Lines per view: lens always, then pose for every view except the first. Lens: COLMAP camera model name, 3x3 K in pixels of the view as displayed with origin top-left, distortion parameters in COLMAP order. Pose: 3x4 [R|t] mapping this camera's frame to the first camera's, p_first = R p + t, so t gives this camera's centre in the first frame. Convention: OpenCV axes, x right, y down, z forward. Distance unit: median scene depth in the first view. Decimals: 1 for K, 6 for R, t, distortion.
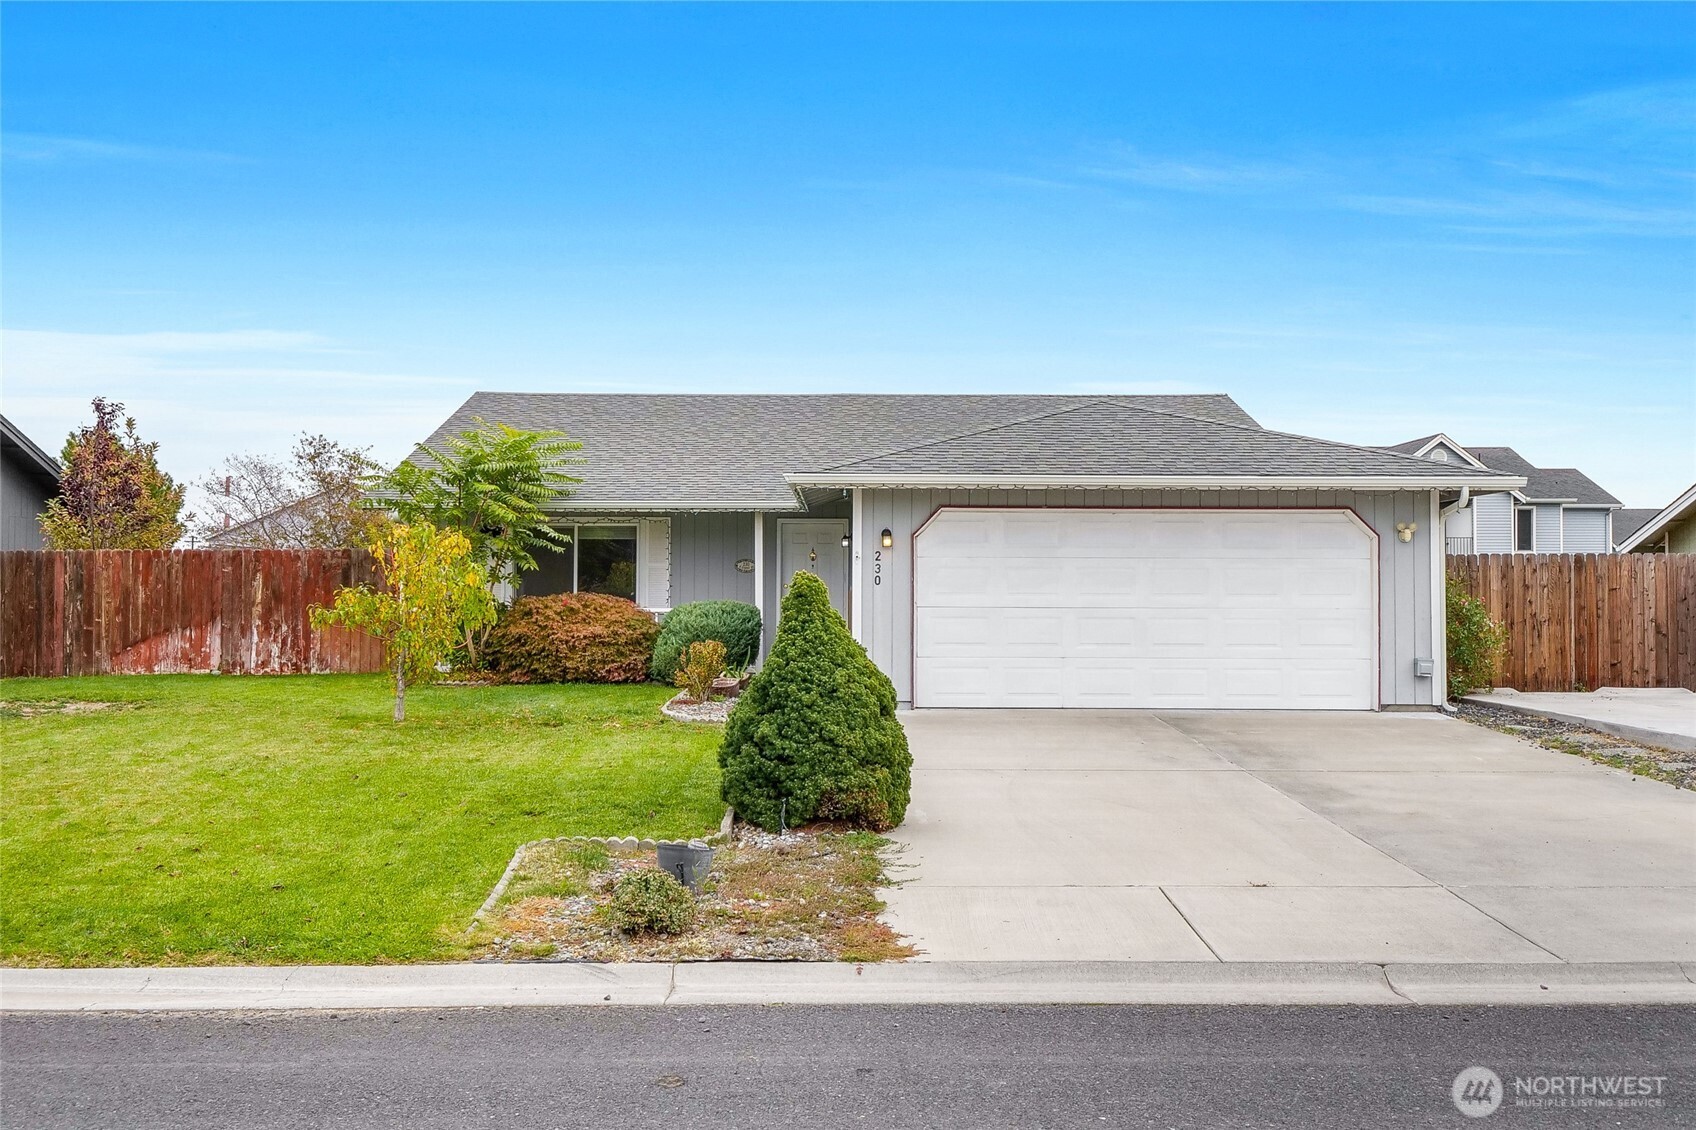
lens RADIAL K [[1706.9, 0, 848.0], [0, 1706.9, 565.0], [0, 0, 1]] dist [-0.004715, -0.004222]
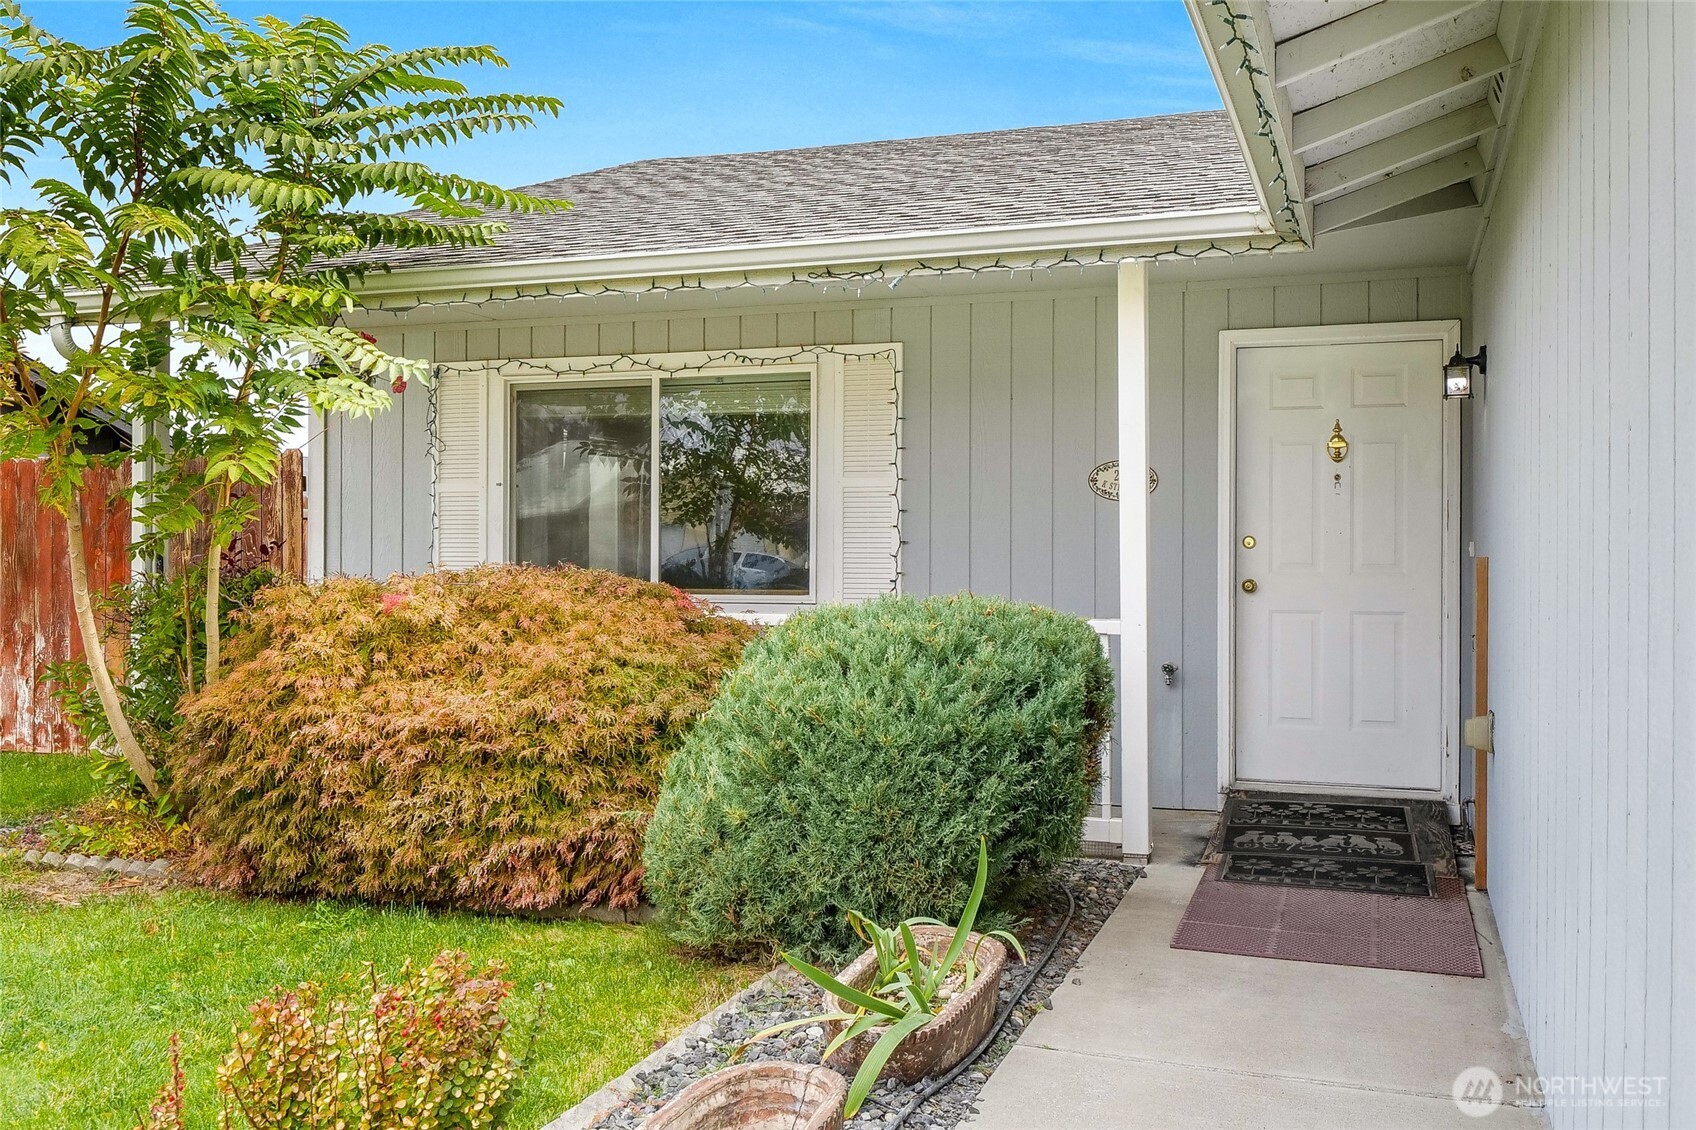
lens RADIAL K [[1494.3, 0, 848.0], [0, 1494.3, 565.0], [0, 0, 1]] dist [0.036185, -0.001379]
pose [[0.941640, 0.001124, -0.336620, -0.013653], [0.007836, 0.999650, 0.025259, 0.010617], [0.336531, -0.026423, 0.941302, 0.799356]]
